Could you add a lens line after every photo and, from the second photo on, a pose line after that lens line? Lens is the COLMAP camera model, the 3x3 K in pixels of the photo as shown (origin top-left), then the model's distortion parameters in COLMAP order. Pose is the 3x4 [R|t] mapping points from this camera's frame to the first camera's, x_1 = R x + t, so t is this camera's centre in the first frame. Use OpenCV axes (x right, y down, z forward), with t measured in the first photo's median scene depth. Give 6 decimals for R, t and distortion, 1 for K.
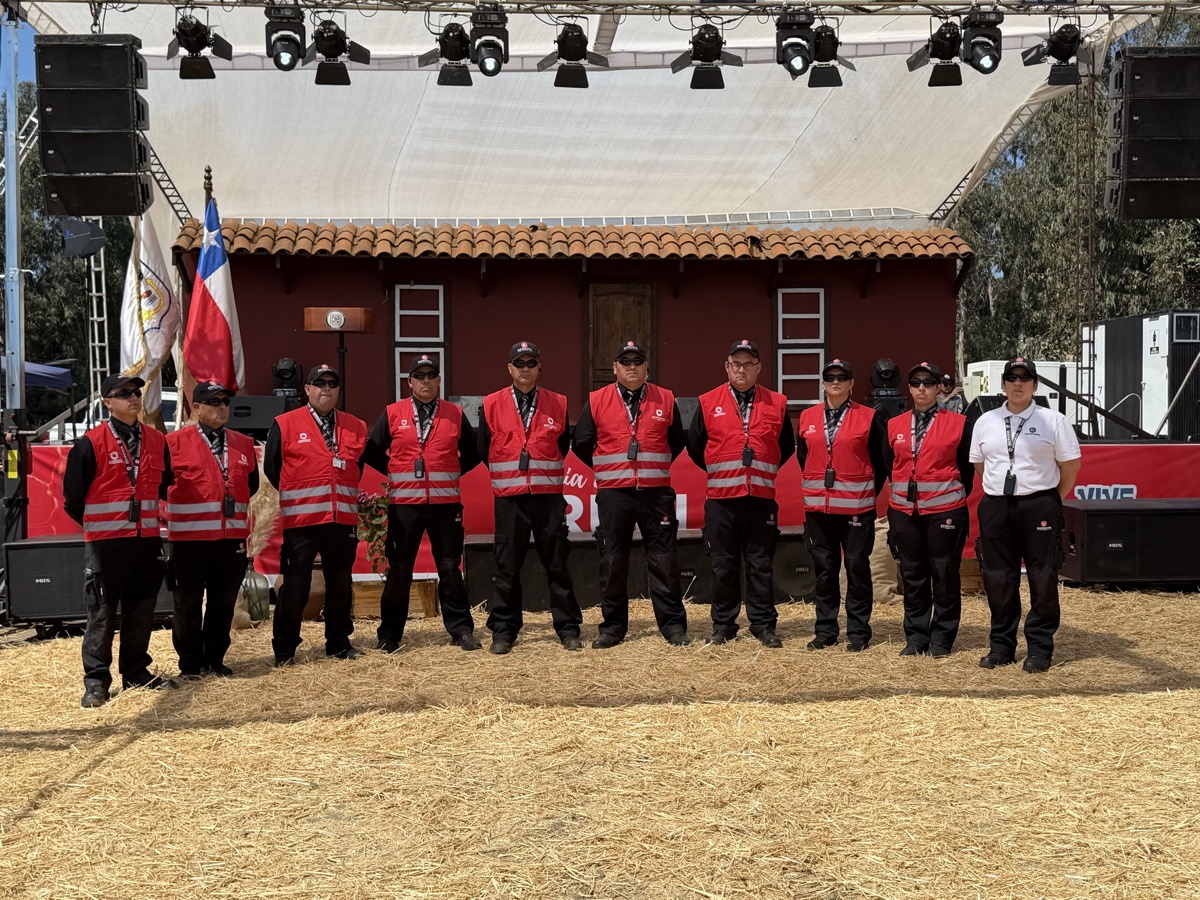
lens RADIAL K [[1479.3, 0, 612.6], [0, 1479.3, 461.8], [0, 0, 1]] dist [0.095607, 0.000000]
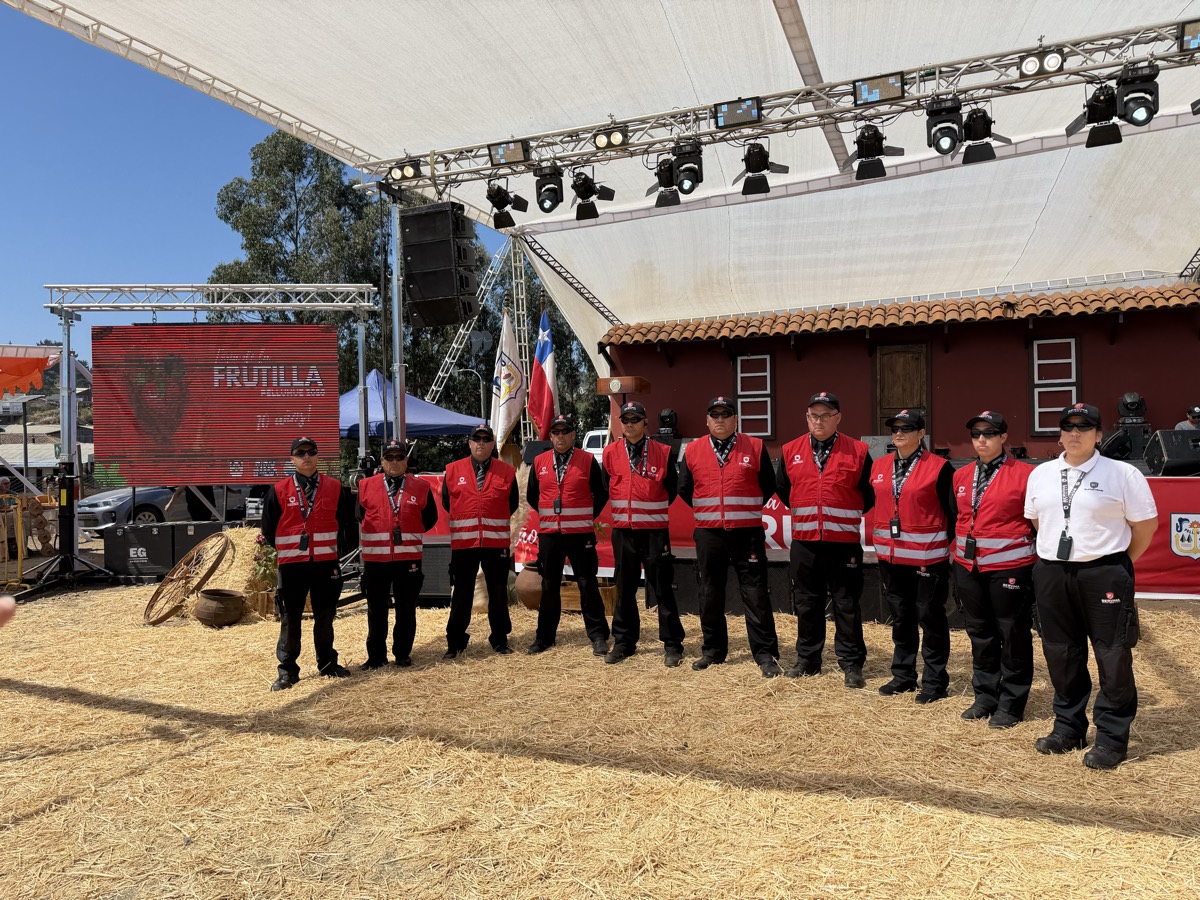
lens RADIAL K [[849.5, 0, 597.4], [0, 849.5, 446.9], [0, 0, 1]] dist [0.019573, -0.033145]
pose [[0.895500, -0.011238, -0.444919, 0.211010], [0.004634, 0.999862, -0.015929, -0.032752], [0.445037, 0.012203, 0.895429, 0.370456]]
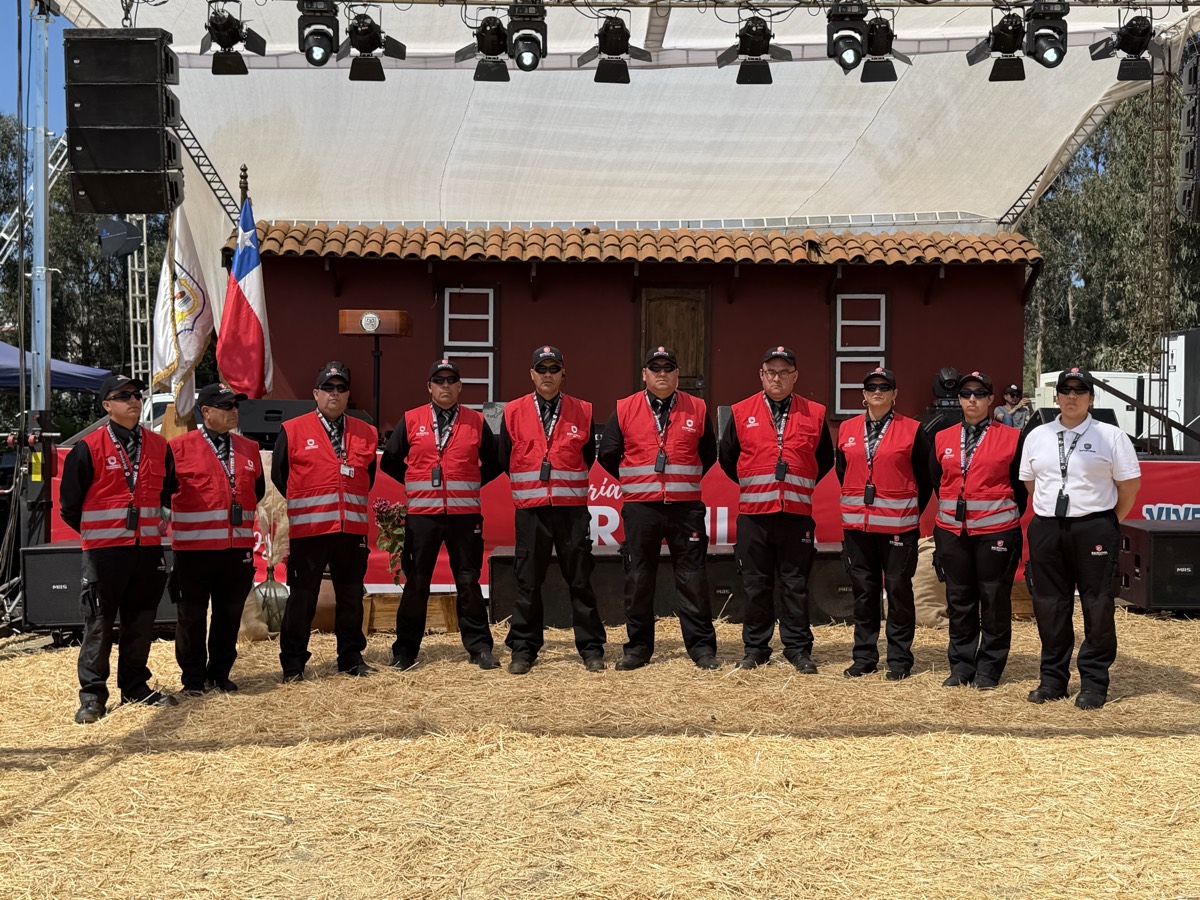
lens RADIAL K [[1479.3, 0, 605.4], [0, 1479.3, 456.9], [0, 0, 1]] dist [0.095607, 0.000000]
pose [[0.998495, 0.013348, -0.053185, 0.027786], [-0.013746, 0.999880, -0.007130, -0.003442], [0.053084, 0.007850, 0.998559, 0.050475]]
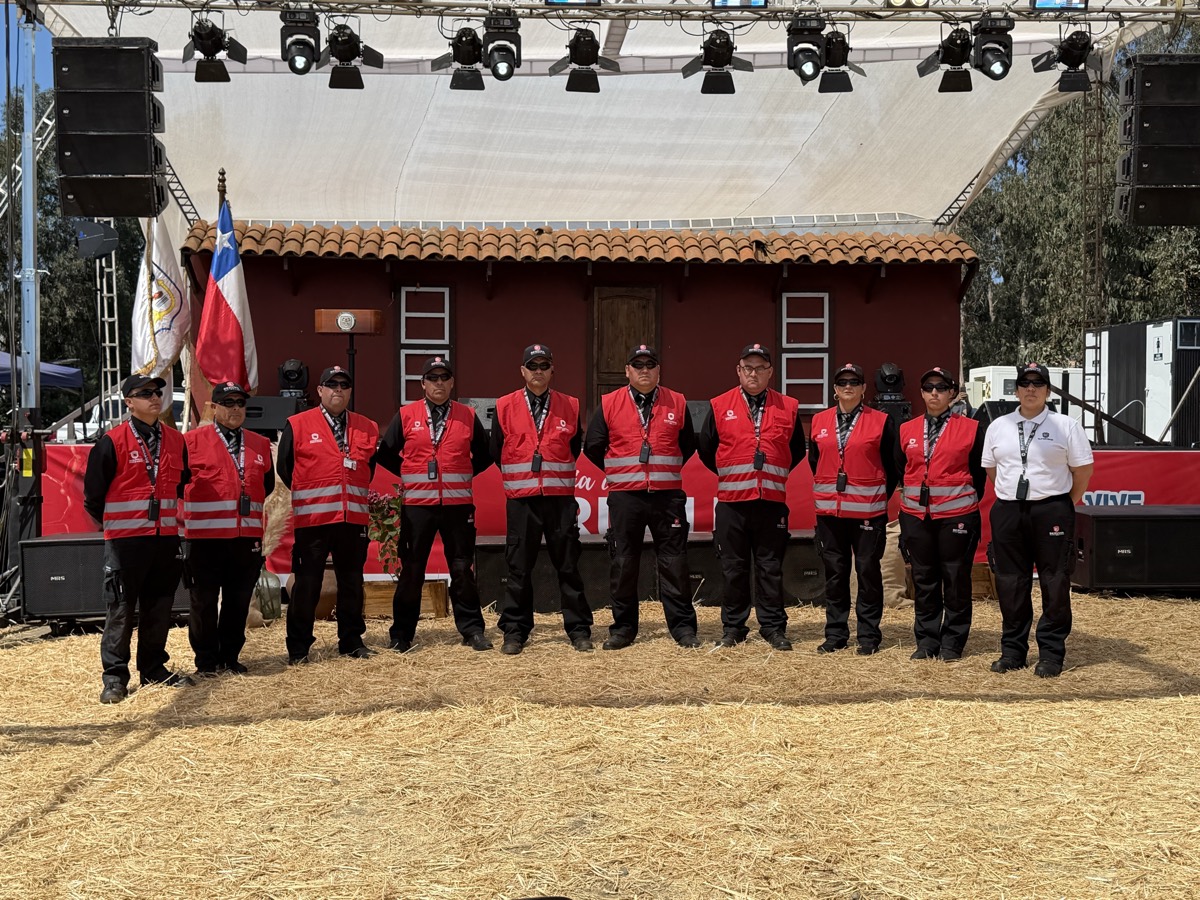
lens RADIAL K [[1479.3, 0, 596.4], [0, 1479.3, 461.5], [0, 0, 1]] dist [0.095607, 0.000000]
pose [[0.999941, 0.006772, -0.008513, -0.010309], [-0.006791, 0.999974, -0.002283, 0.000601], [0.008497, 0.002341, 0.999961, -0.005934]]
